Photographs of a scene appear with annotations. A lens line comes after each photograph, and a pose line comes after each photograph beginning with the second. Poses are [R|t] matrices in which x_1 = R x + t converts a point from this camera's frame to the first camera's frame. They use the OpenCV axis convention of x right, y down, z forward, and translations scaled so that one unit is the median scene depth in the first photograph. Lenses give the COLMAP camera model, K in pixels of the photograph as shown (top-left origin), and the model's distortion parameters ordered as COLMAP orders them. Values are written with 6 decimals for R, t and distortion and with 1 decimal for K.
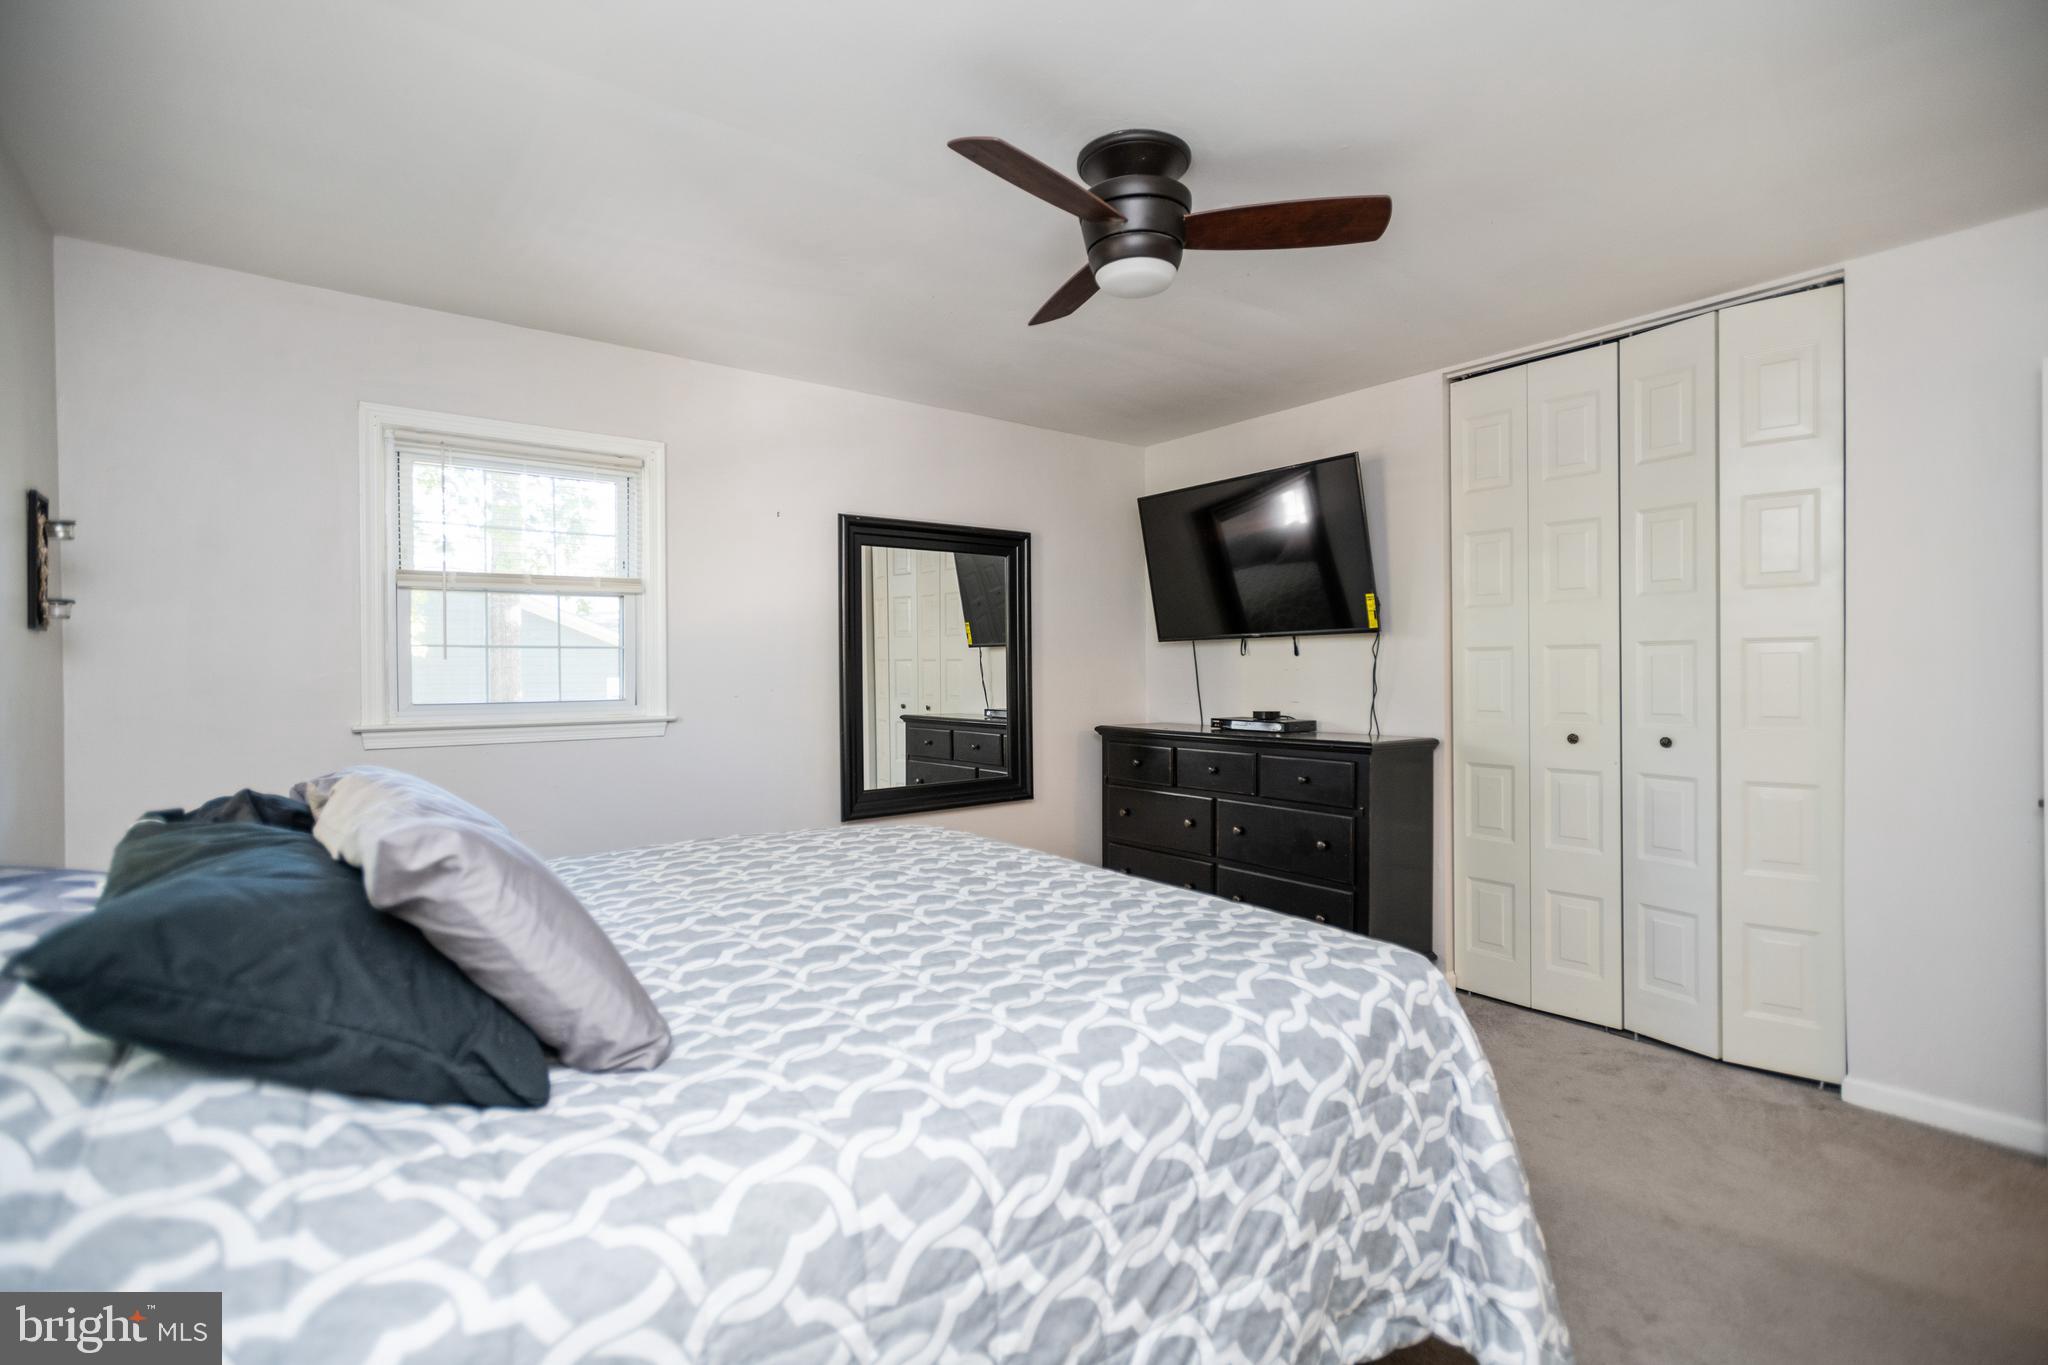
lens RADIAL K [[976.2, 0, 1022.4], [0, 976.2, 672.7], [0, 0, 1]] dist [-0.002948, 0.012247]
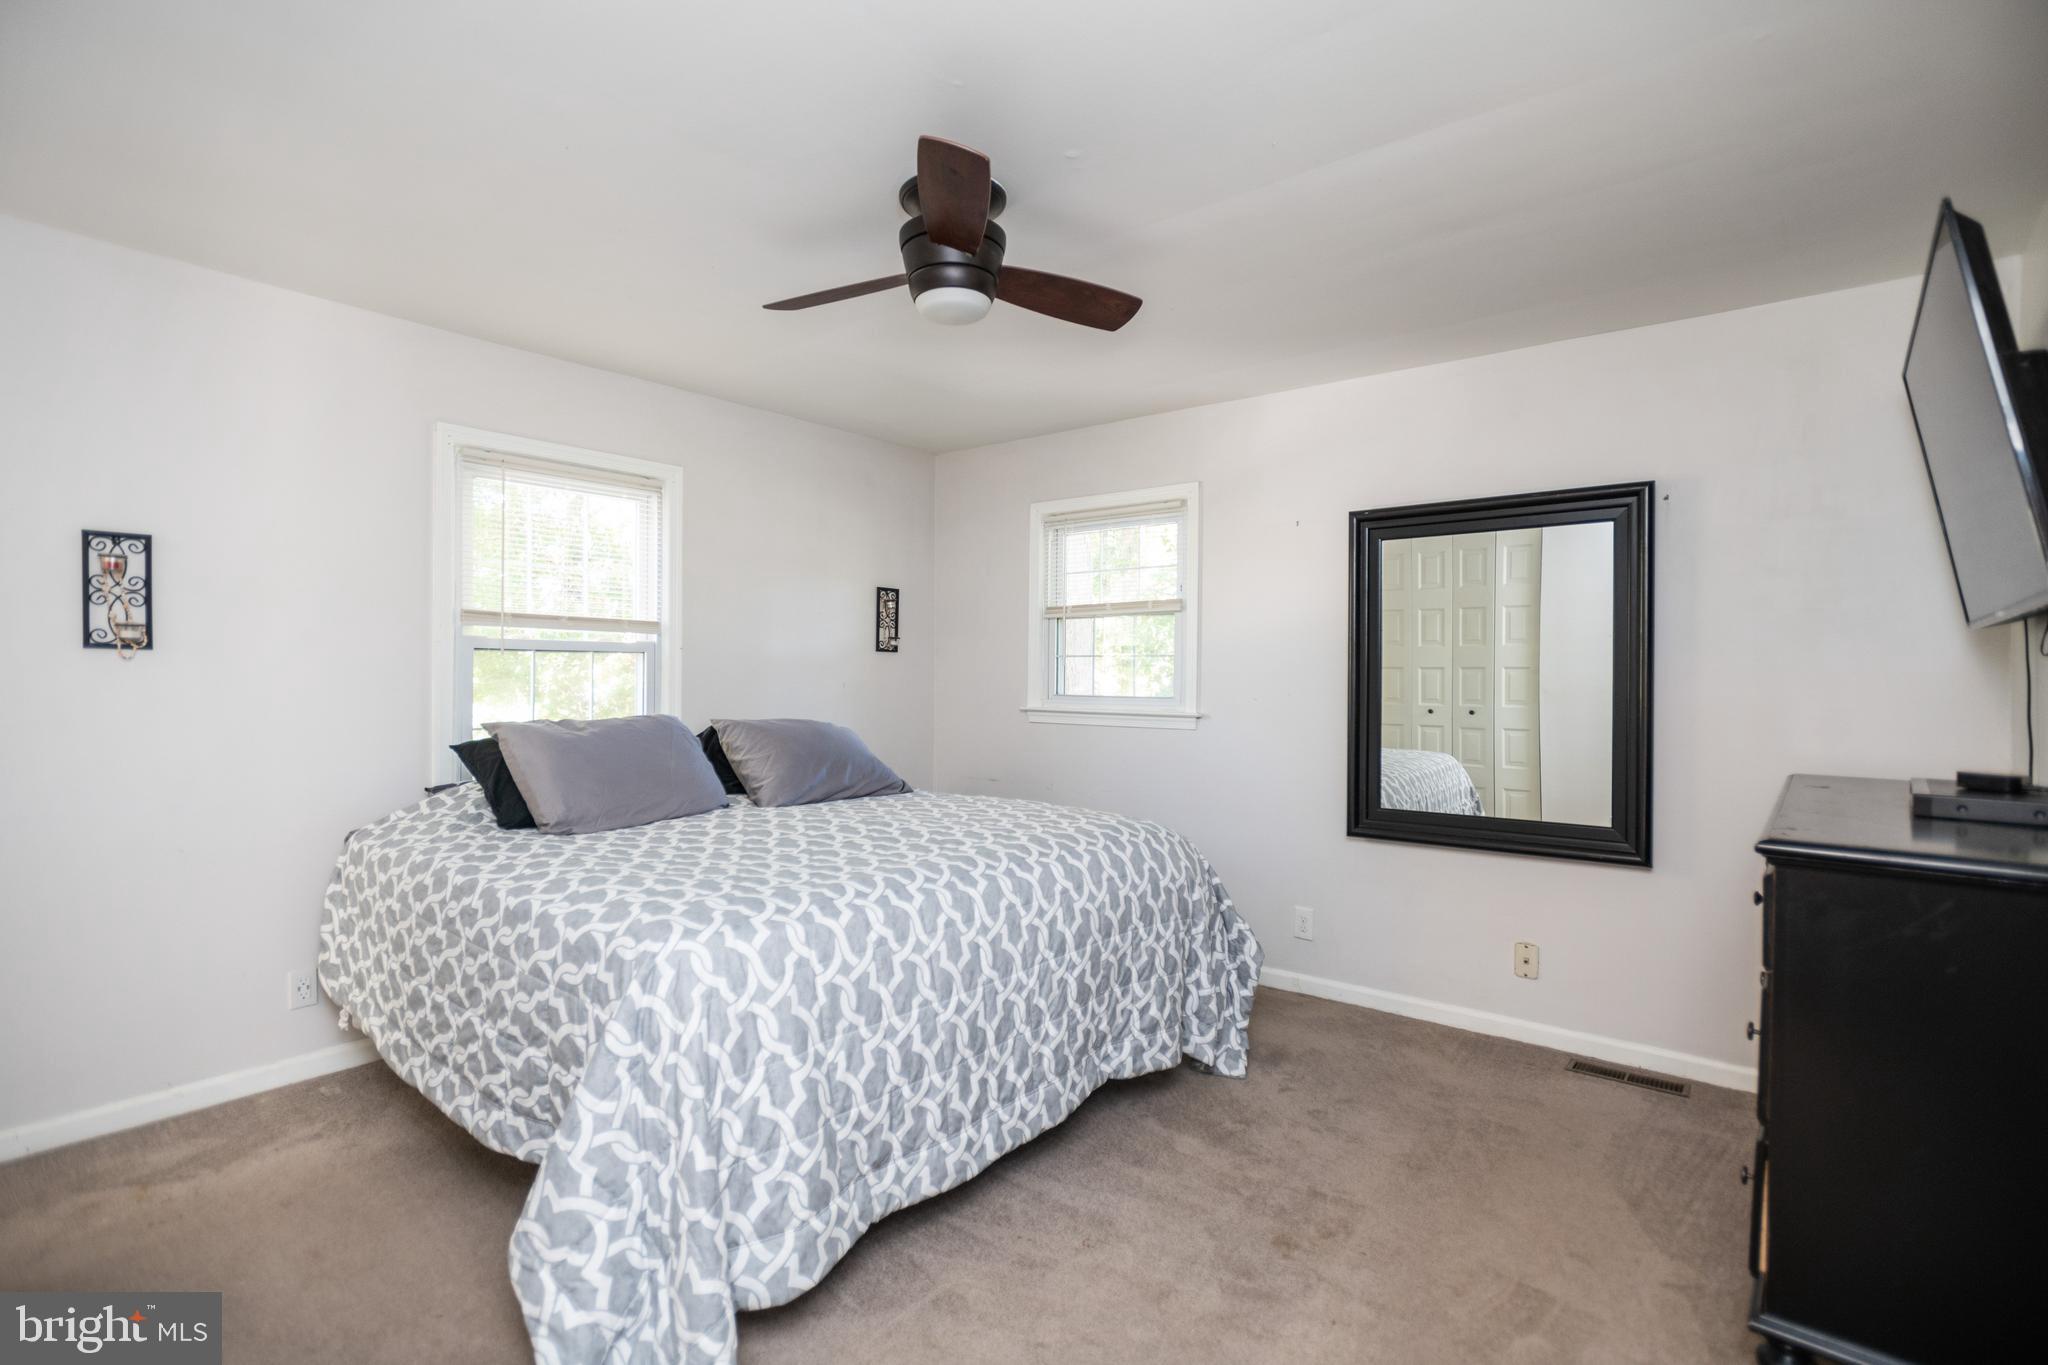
lens RADIAL K [[976.2, 0, 1022.4], [0, 976.2, 672.7], [0, 0, 1]] dist [-0.002948, 0.012247]
pose [[0.225220, 0.007340, -0.974280, 0.744234], [-0.009830, 0.999938, 0.005261, -0.008712], [0.974258, 0.008392, 0.225278, 0.532748]]
